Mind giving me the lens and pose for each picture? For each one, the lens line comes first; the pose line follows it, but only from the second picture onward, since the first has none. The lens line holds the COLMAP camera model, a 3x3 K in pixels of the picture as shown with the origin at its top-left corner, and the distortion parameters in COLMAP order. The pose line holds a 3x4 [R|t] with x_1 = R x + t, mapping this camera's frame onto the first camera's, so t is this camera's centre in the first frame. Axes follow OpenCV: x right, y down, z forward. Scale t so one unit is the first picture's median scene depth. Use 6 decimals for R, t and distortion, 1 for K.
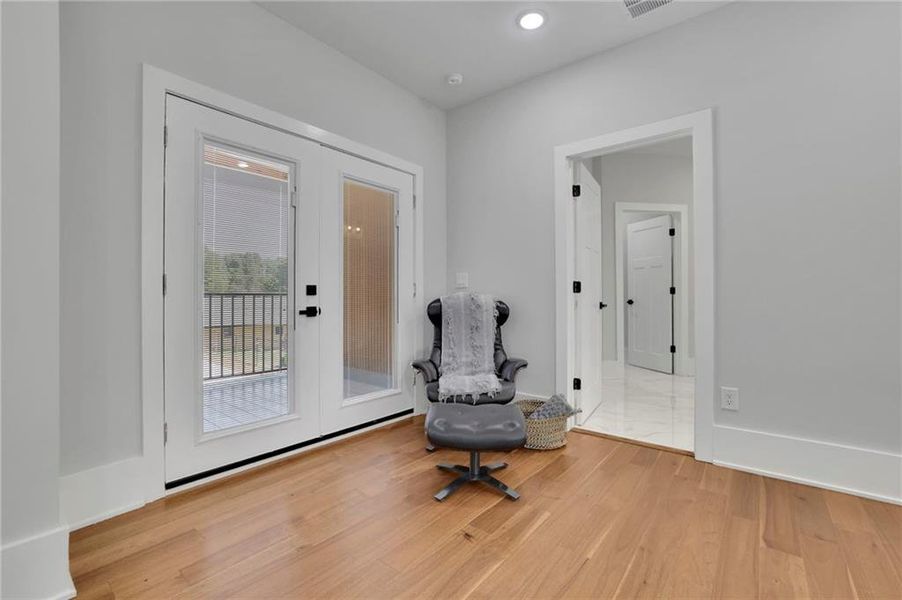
lens RADIAL K [[388.4, 0, 451.8], [0, 388.4, 297.3], [0, 0, 1]] dist [-0.049605, 0.017768]
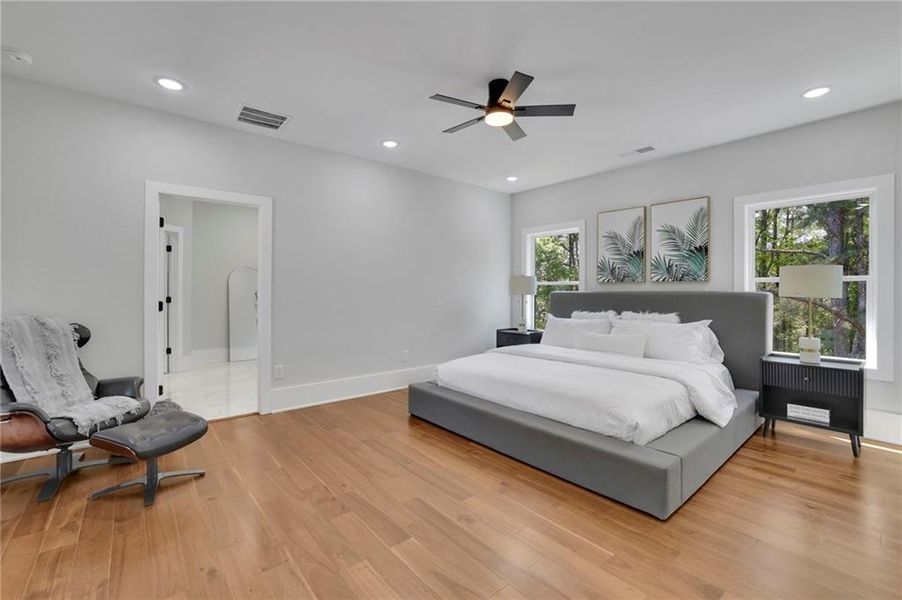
lens RADIAL K [[388.4, 0, 451.8], [0, 388.4, 297.3], [0, 0, 1]] dist [-0.049605, 0.017768]
pose [[0.182505, -0.011819, 0.983134, -0.758473], [-0.004471, 0.999907, 0.012851, -0.086517], [-0.983195, -0.006741, 0.182435, -0.070262]]
